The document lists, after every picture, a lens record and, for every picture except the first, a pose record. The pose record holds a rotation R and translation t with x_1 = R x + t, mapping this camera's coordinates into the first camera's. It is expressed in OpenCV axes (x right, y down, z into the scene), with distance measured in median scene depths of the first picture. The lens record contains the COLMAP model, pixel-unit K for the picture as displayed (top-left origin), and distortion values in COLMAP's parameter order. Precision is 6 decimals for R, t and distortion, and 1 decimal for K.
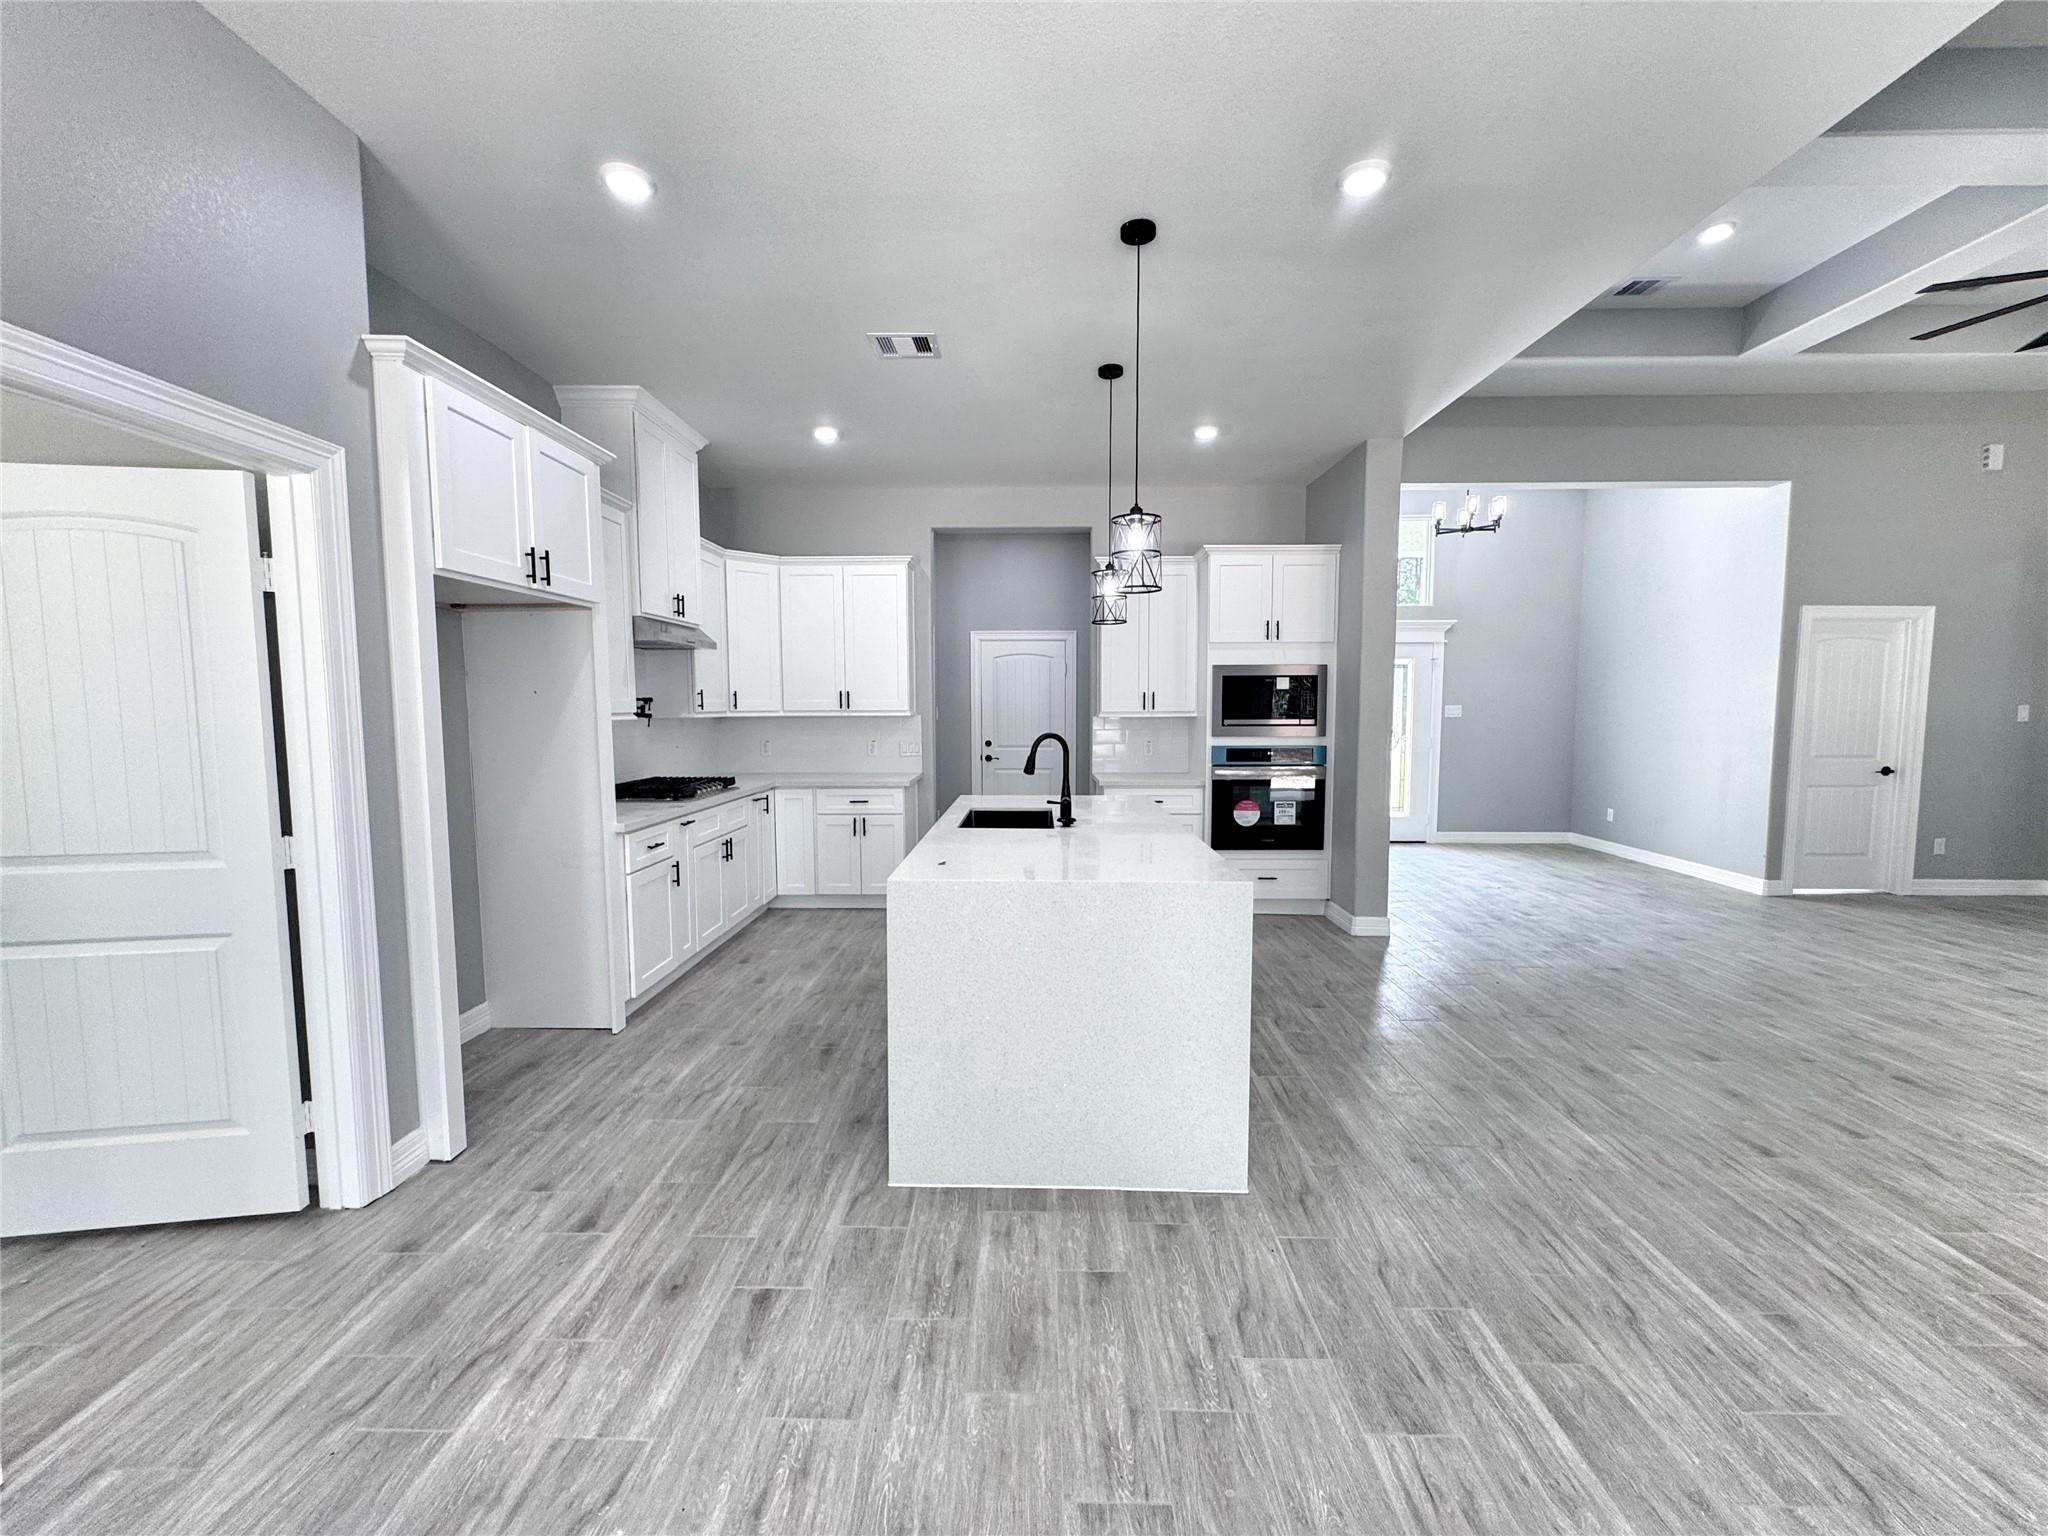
lens RADIAL K [[818.2, 0, 1025.1], [0, 818.2, 766.7], [0, 0, 1]] dist [-0.003673, 0.000693]
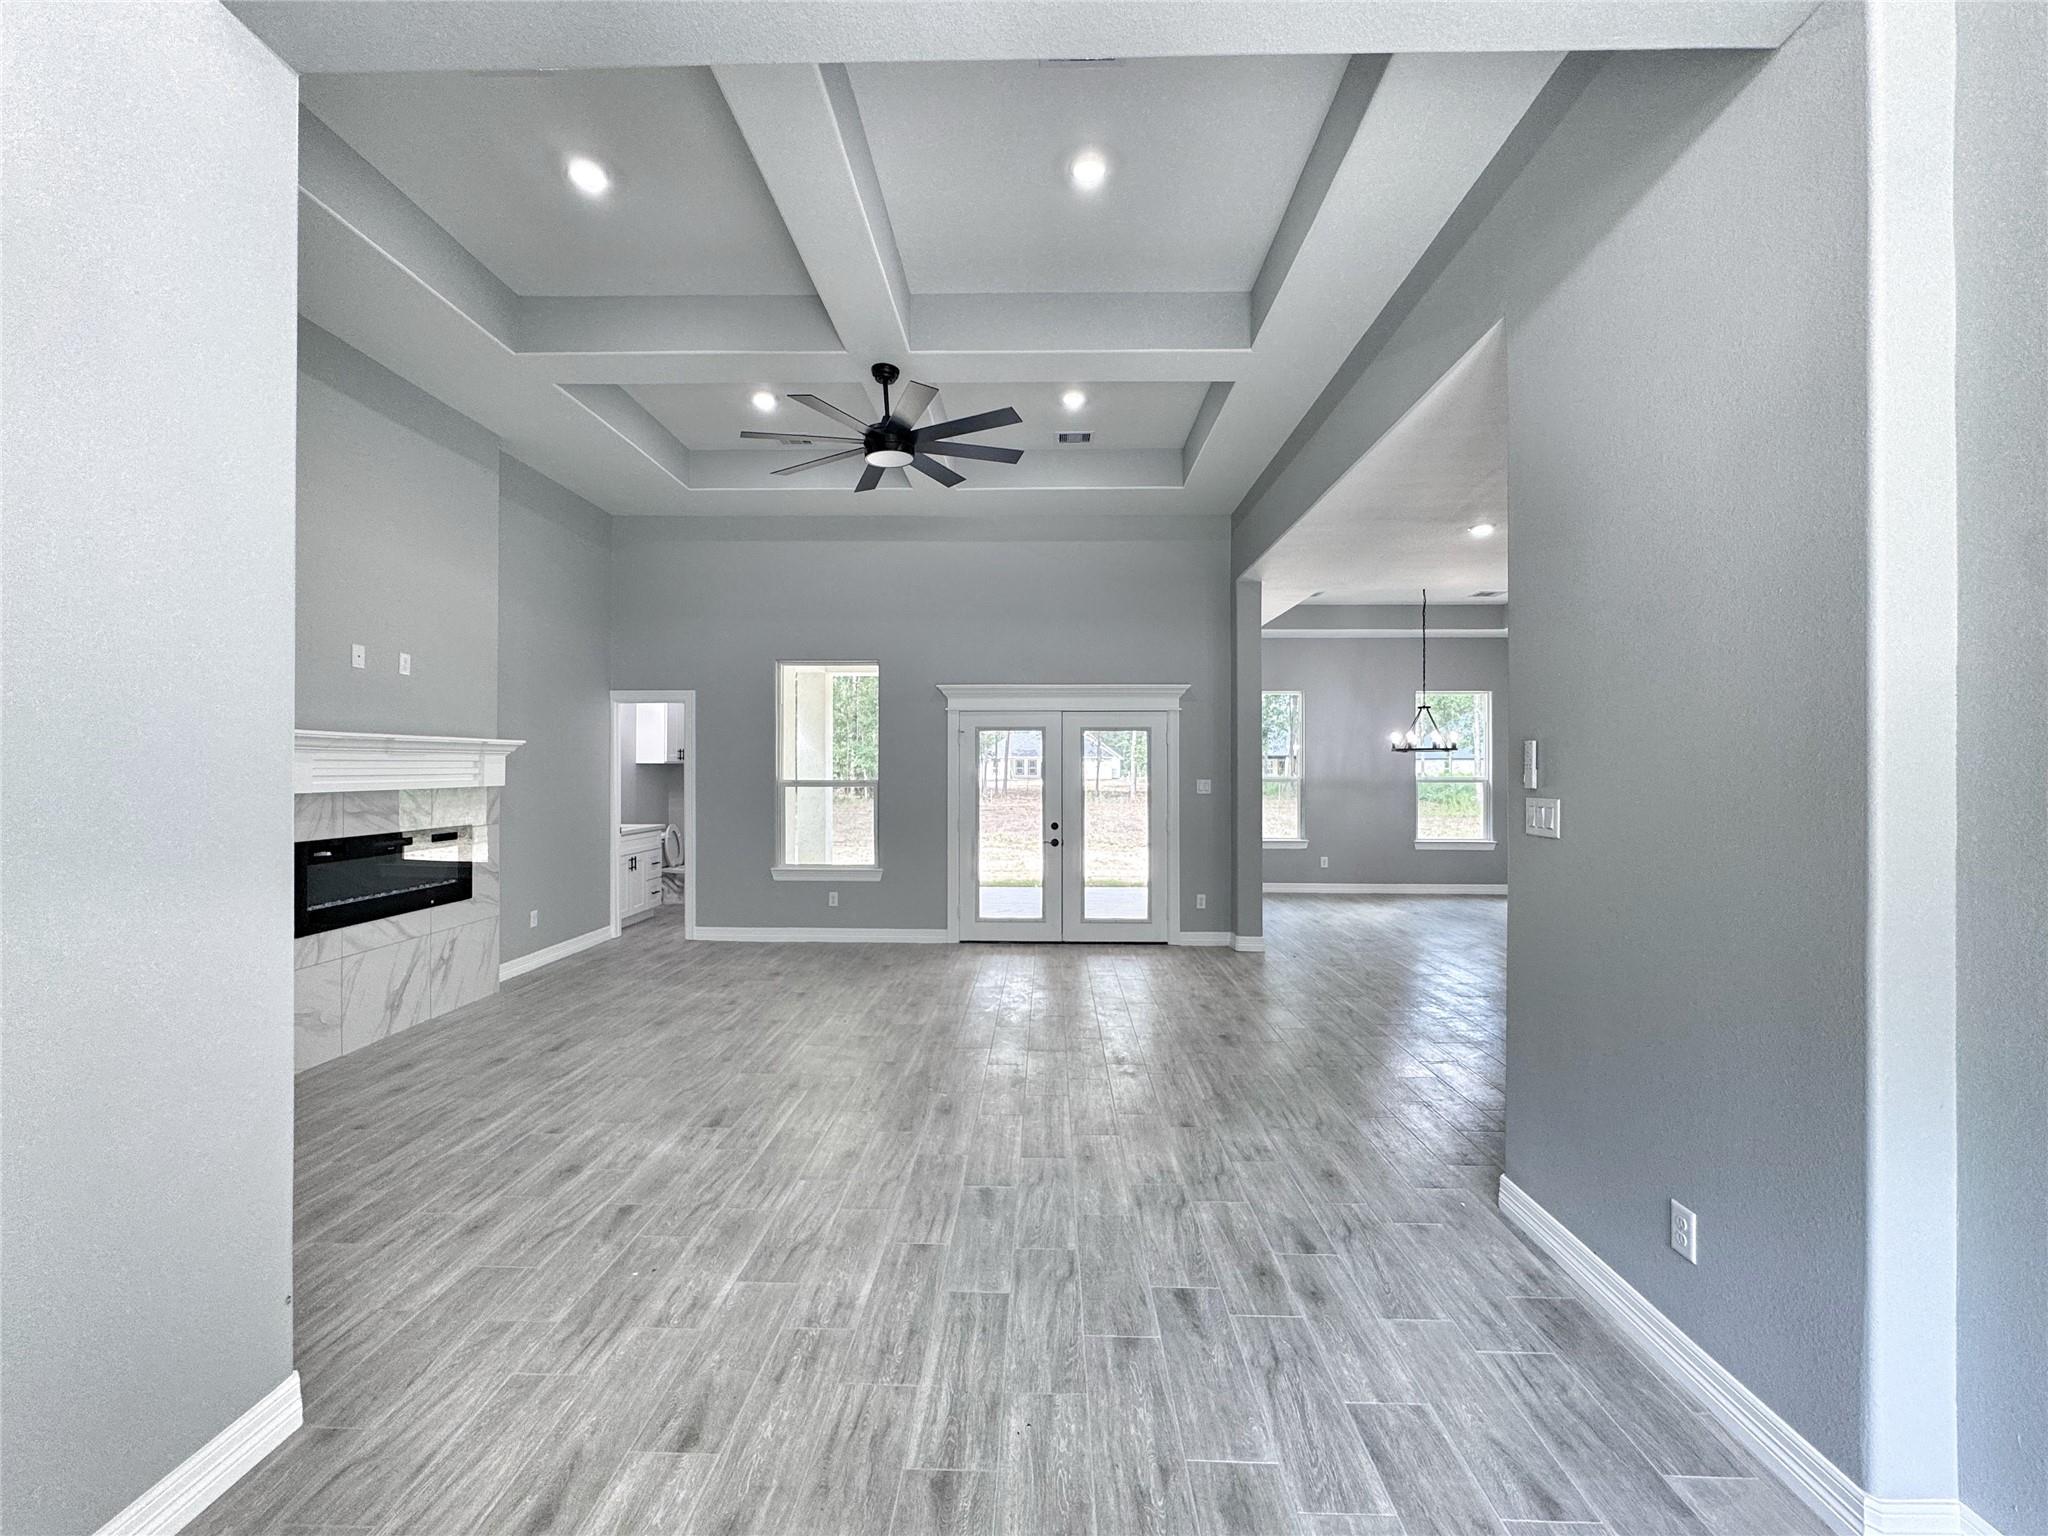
lens RADIAL K [[818.2, 0, 1027.4], [0, 818.2, 761.7], [0, 0, 1]] dist [-0.003673, 0.000693]
pose [[-0.999952, -0.001624, 0.009662, 0.837872], [-0.000960, 0.997658, 0.068387, -0.140592], [-0.009750, 0.068374, -0.997612, 1.691322]]
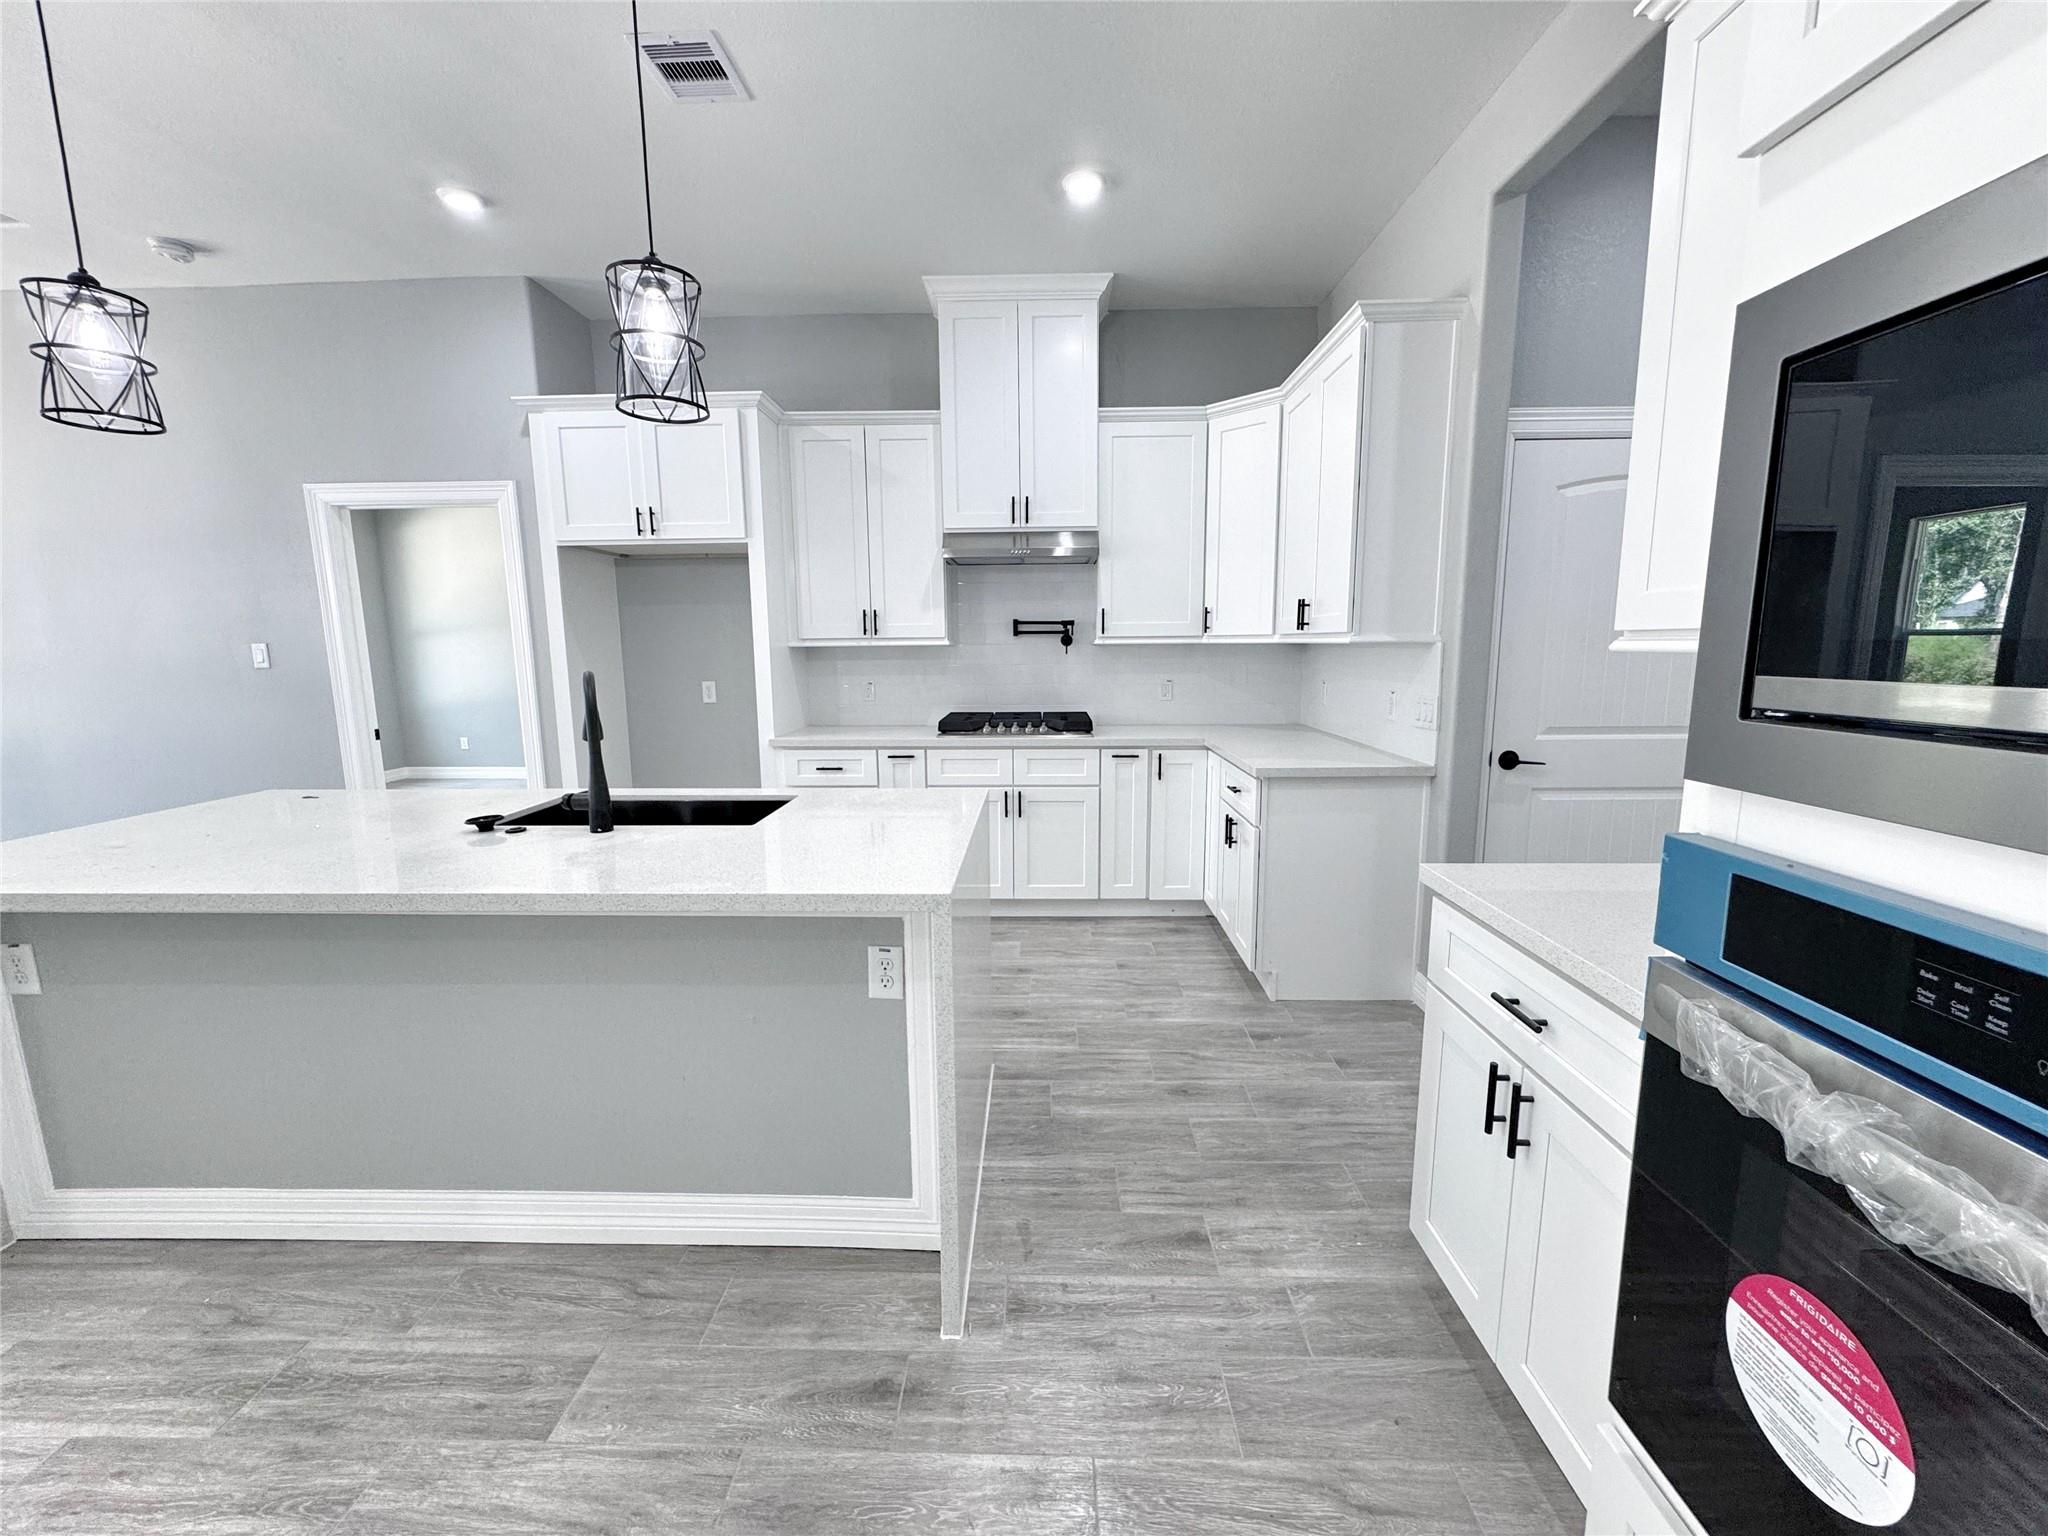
lens RADIAL K [[818.2, 0, 1026.8], [0, 818.2, 766.3], [0, 0, 1]] dist [-0.003673, 0.000693]
pose [[-0.007029, 0.152190, -0.988326, 0.458927], [-0.067679, 0.986012, 0.152315, -0.064682], [0.997682, 0.067960, 0.003370, 1.026717]]
